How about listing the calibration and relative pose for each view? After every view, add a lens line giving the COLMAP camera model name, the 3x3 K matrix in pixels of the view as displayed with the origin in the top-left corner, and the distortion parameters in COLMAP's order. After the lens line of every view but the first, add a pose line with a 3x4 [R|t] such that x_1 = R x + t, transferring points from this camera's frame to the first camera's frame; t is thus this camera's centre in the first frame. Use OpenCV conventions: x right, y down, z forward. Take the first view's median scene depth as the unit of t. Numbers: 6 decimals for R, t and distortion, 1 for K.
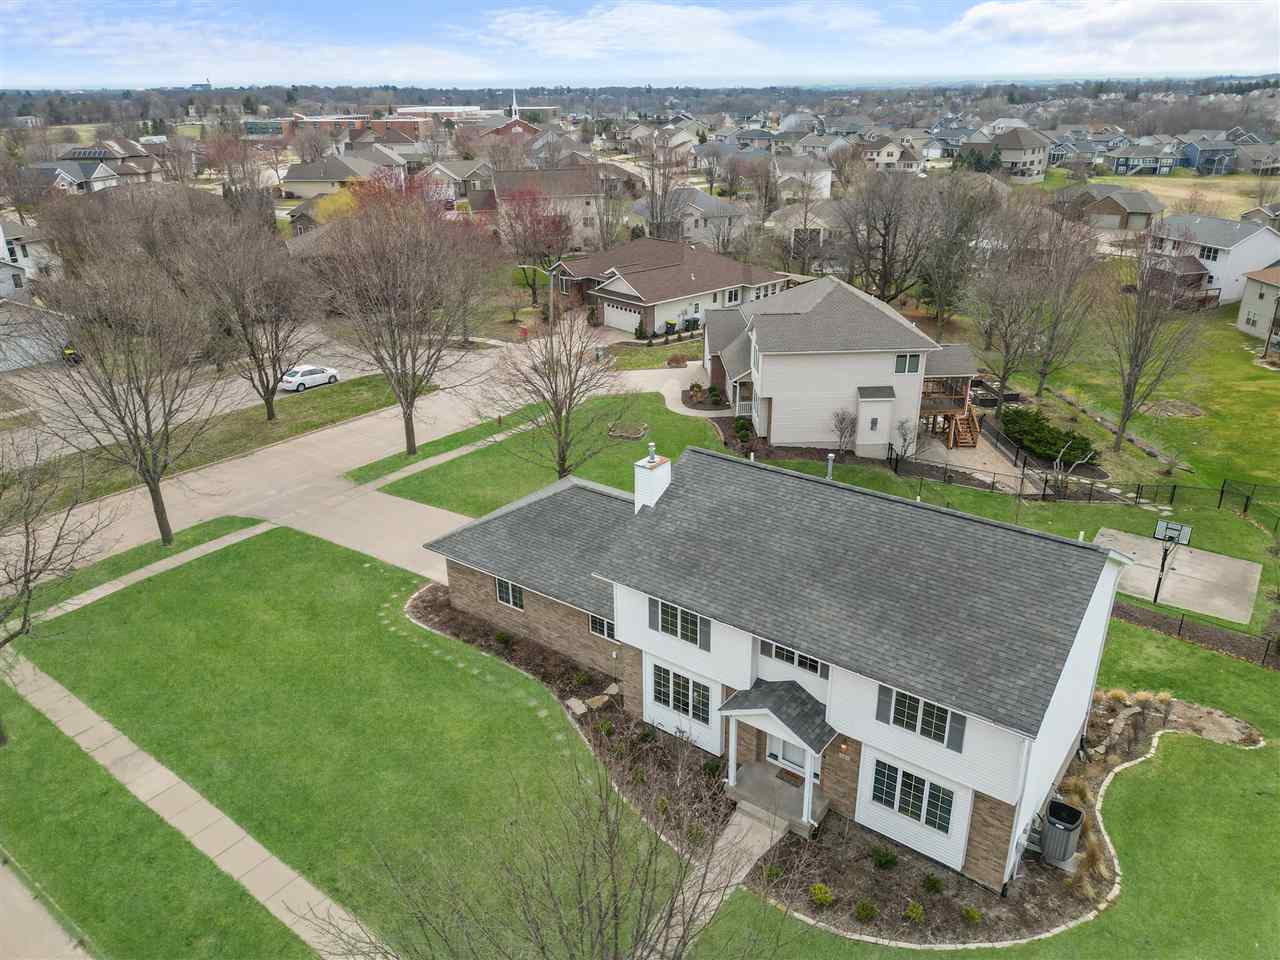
lens RADIAL K [[915.6, 0, 640.0], [0, 915.6, 480.0], [0, 0, 1]] dist [0.005047, -0.000489]
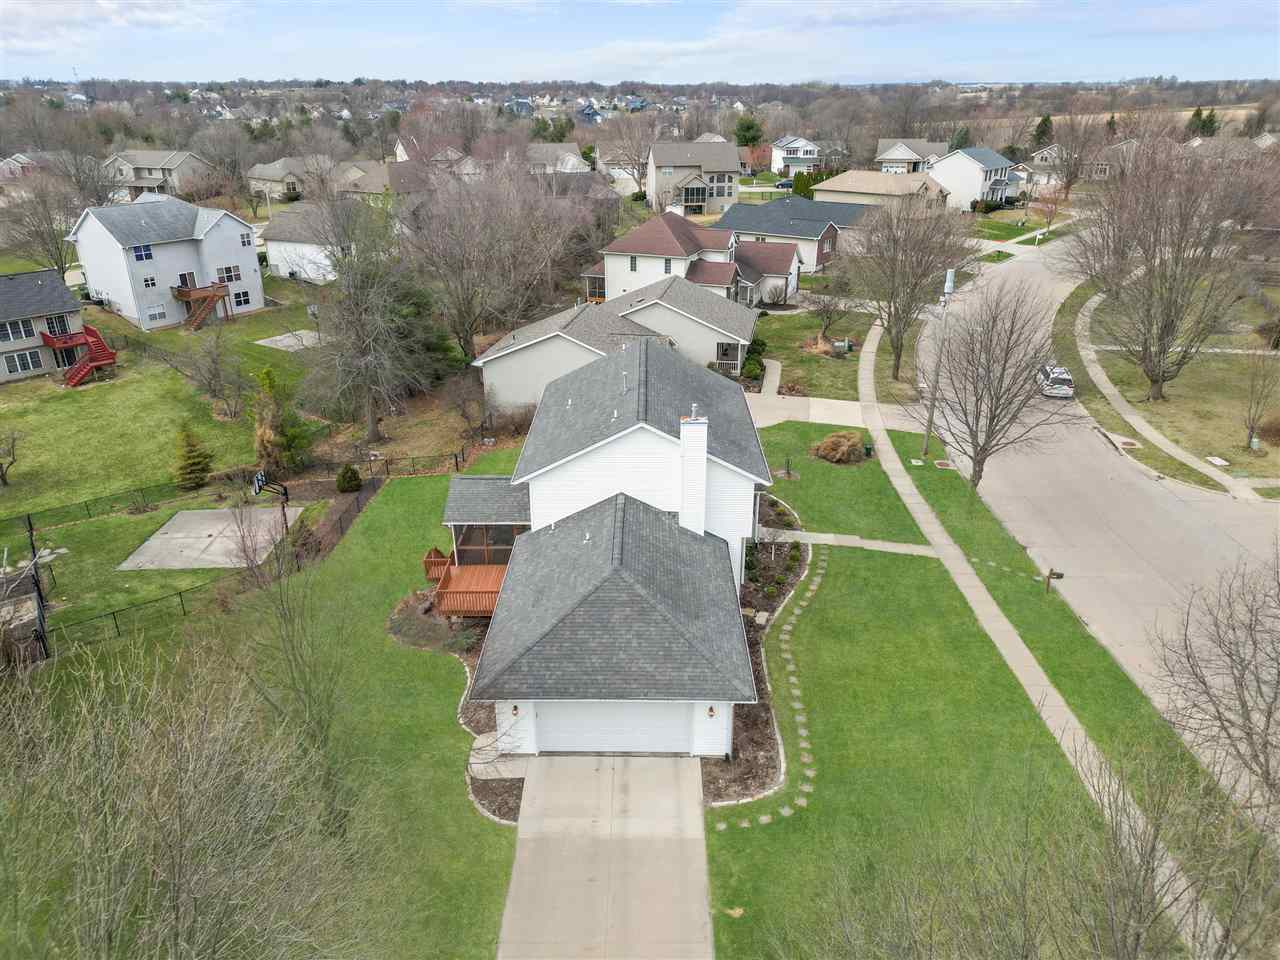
lens RADIAL K [[886.3, 0, 640.0], [0, 886.3, 480.0], [0, 0, 1]] dist [0.033529, -0.002700]
pose [[-0.592582, -0.310104, 0.743426, -0.819243], [0.323361, 0.753715, 0.572146, -0.639255], [-0.737756, 0.579439, -0.346362, 1.468501]]
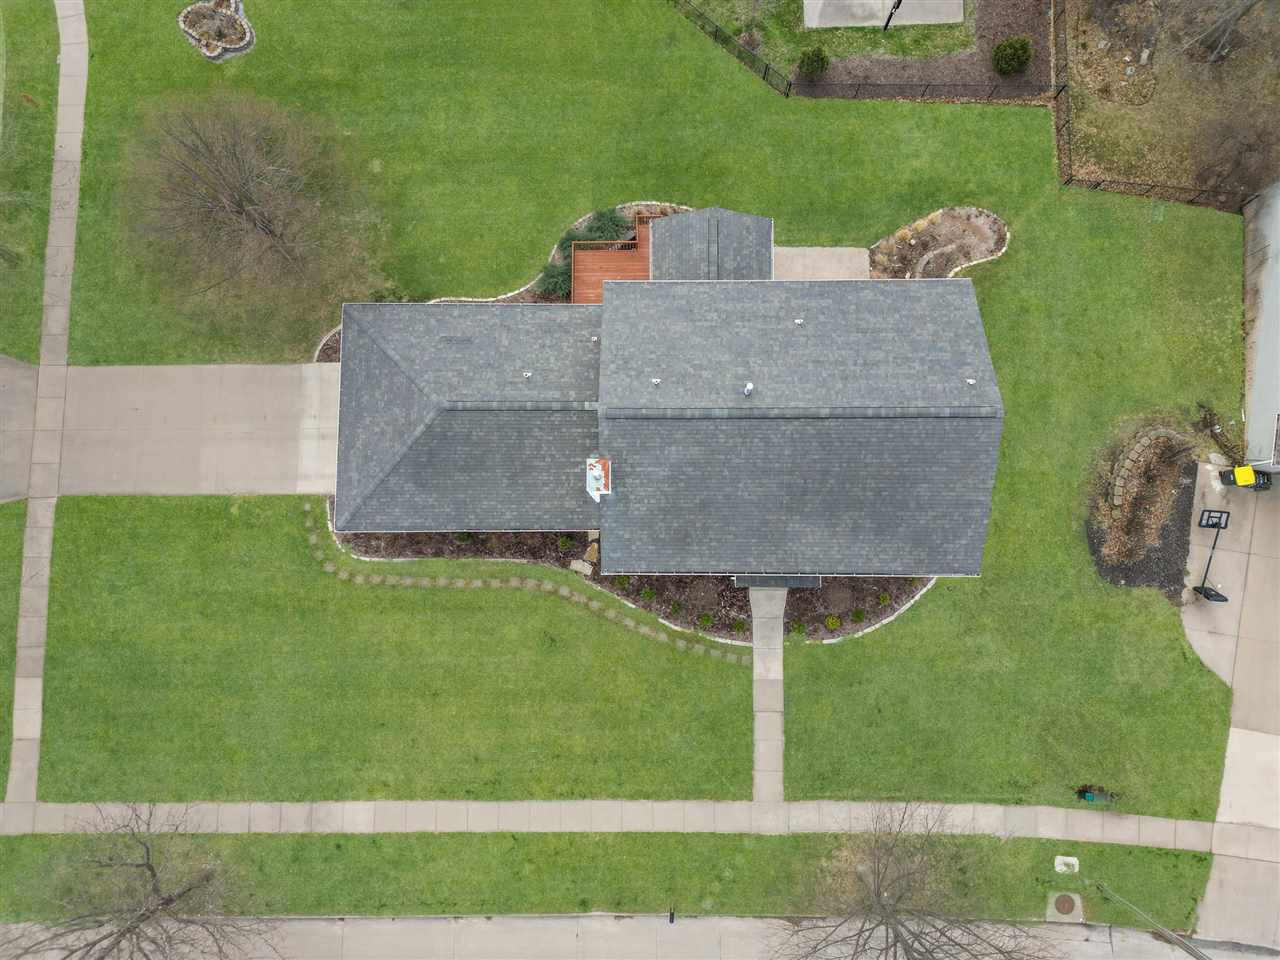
lens RADIAL K [[886.3, 0, 640.0], [0, 886.3, 480.0], [0, 0, 1]] dist [0.033529, -0.002700]
pose [[0.799292, -0.596962, 0.069055, -0.019913], [0.230355, 0.410491, 0.882289, -0.843546], [-0.555040, -0.689299, 0.465615, 0.507096]]
